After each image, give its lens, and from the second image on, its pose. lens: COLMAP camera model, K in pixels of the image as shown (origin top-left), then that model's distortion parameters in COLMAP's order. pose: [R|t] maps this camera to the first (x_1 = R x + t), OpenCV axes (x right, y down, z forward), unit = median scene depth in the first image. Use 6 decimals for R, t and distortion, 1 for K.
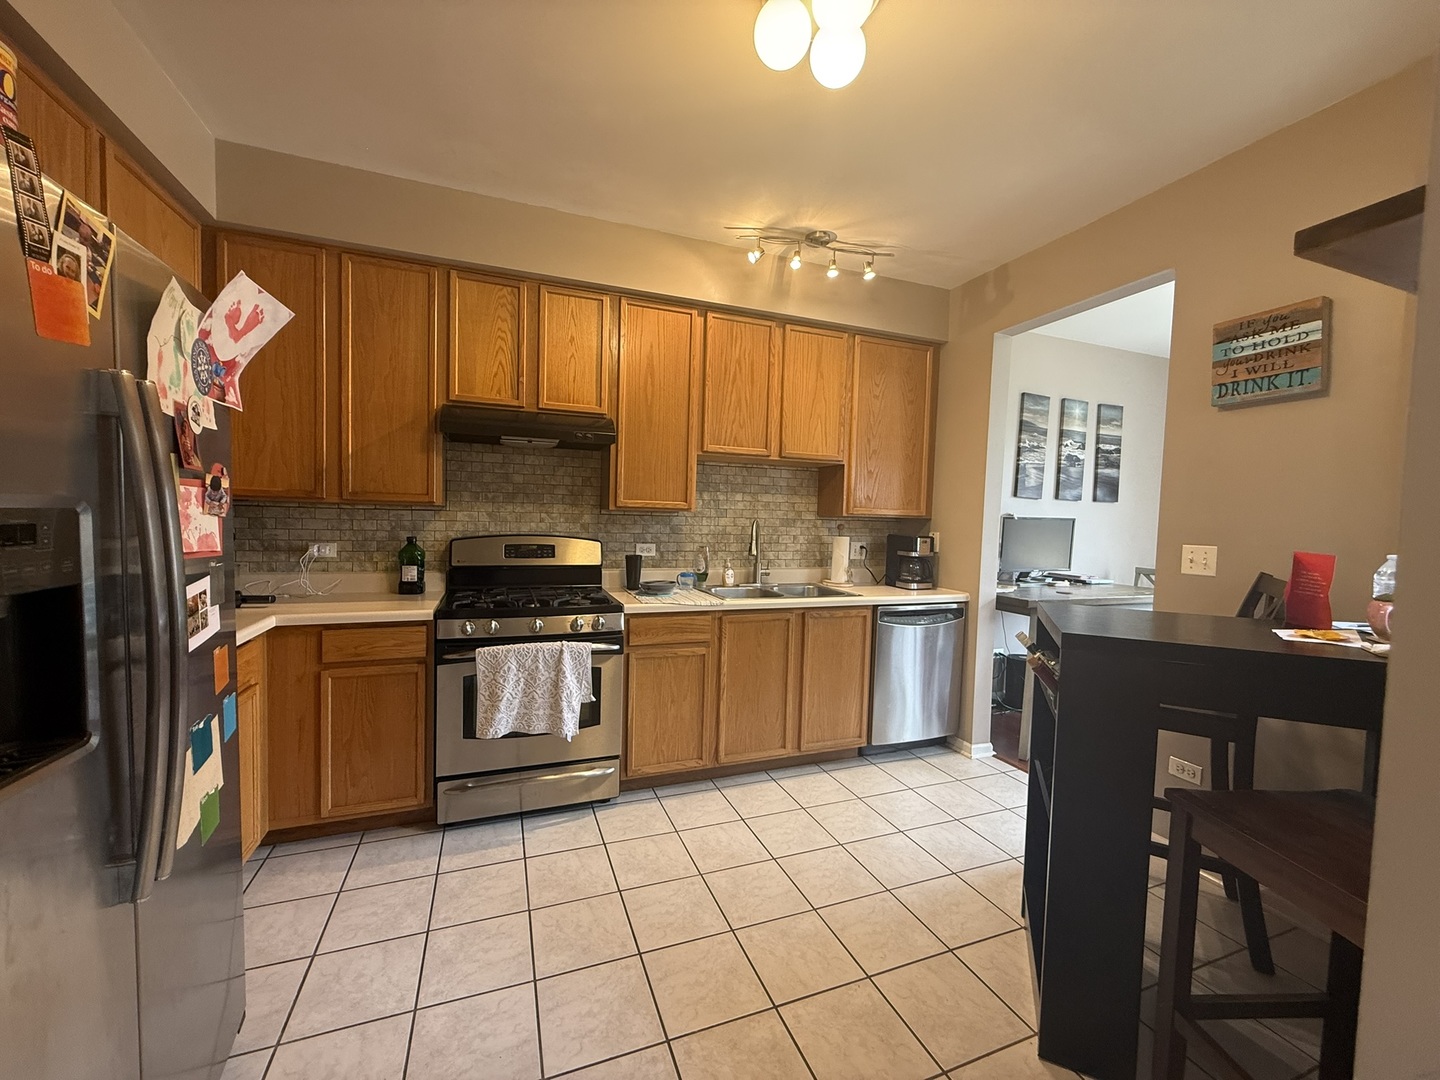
lens RADIAL K [[572.4, 0, 718.3], [0, 572.4, 539.9], [0, 0, 1]] dist [-0.000753, -0.000165]
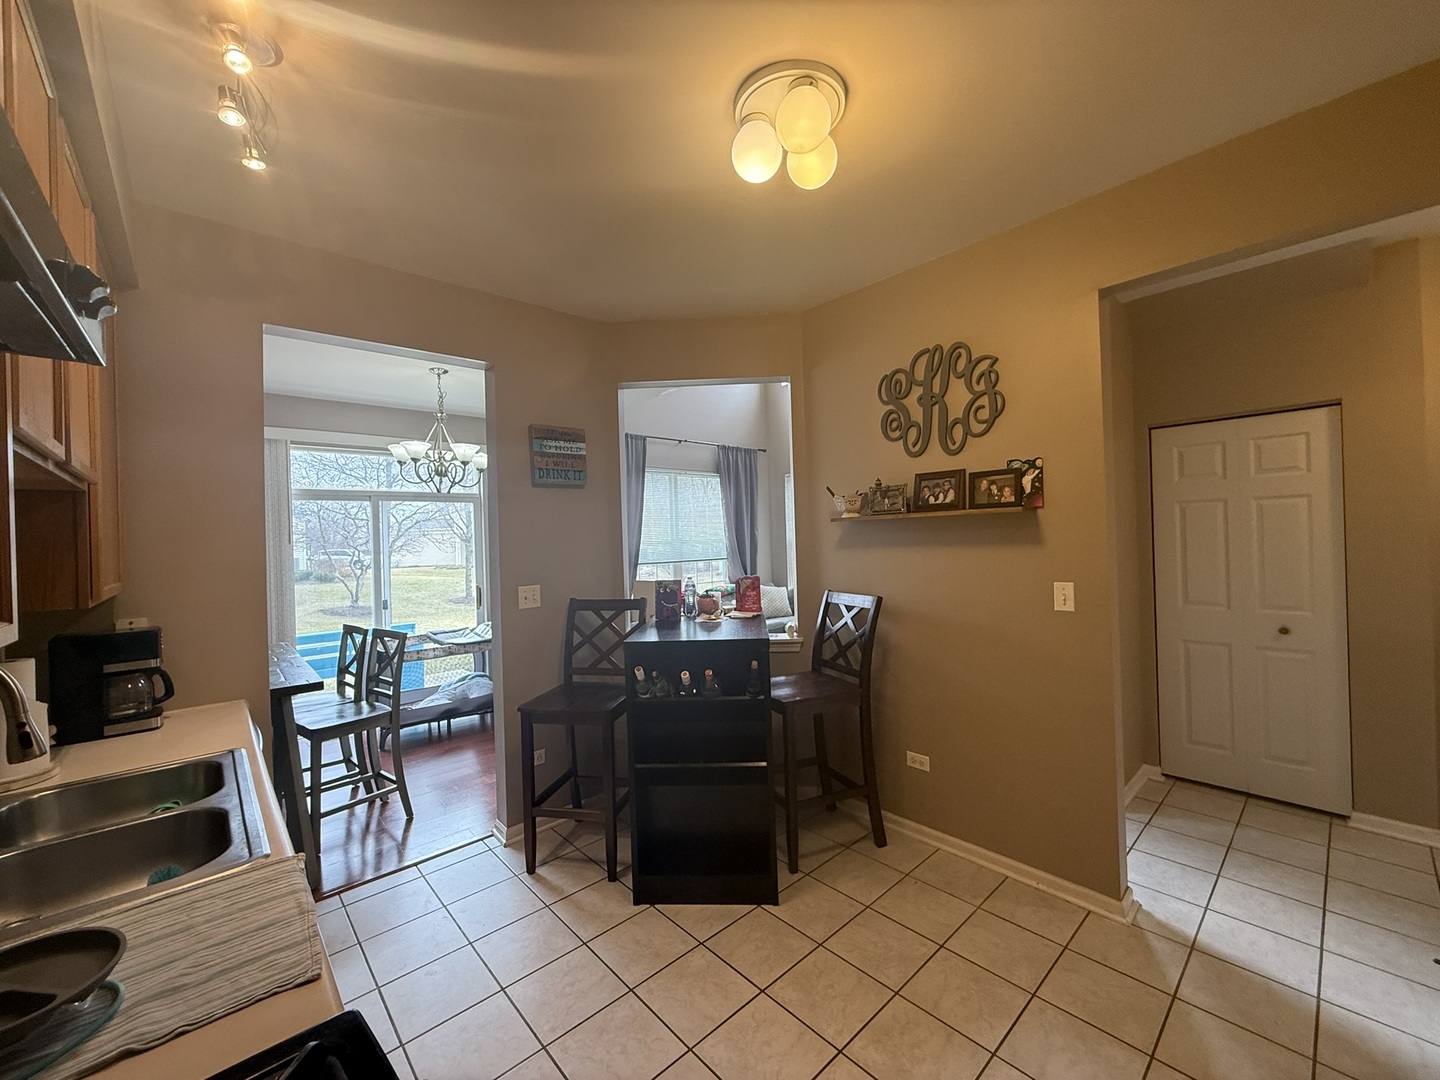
lens RADIAL K [[572.4, 0, 711.4], [0, 572.4, 539.5], [0, 0, 1]] dist [-0.000753, -0.000165]
pose [[-0.358859, -0.019517, 0.933188, -0.350068], [0.066089, 0.996741, 0.046261, -0.083793], [-0.931049, 0.078275, -0.356399, 0.685230]]
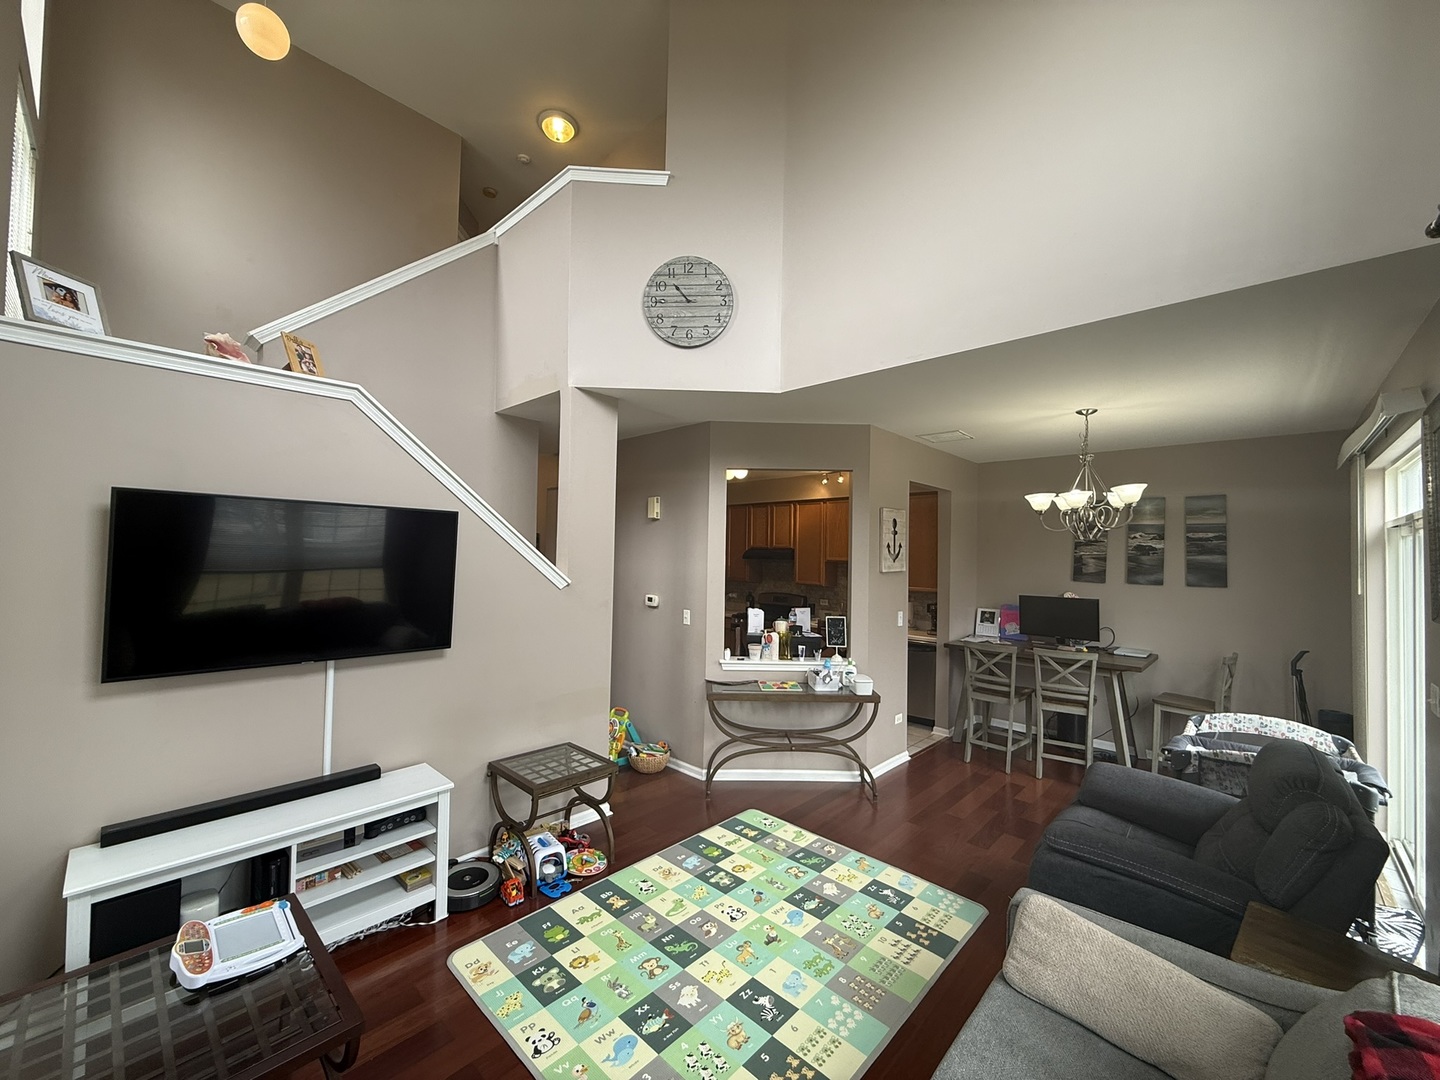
lens RADIAL K [[572.4, 0, 716.6], [0, 572.4, 541.2], [0, 0, 1]] dist [-0.000753, -0.000165]
pose [[0.425901, -0.042035, -0.903793, 1.651406], [-0.051926, 0.996138, -0.070800, -0.038785], [0.903278, 0.077084, 0.422074, -0.340544]]
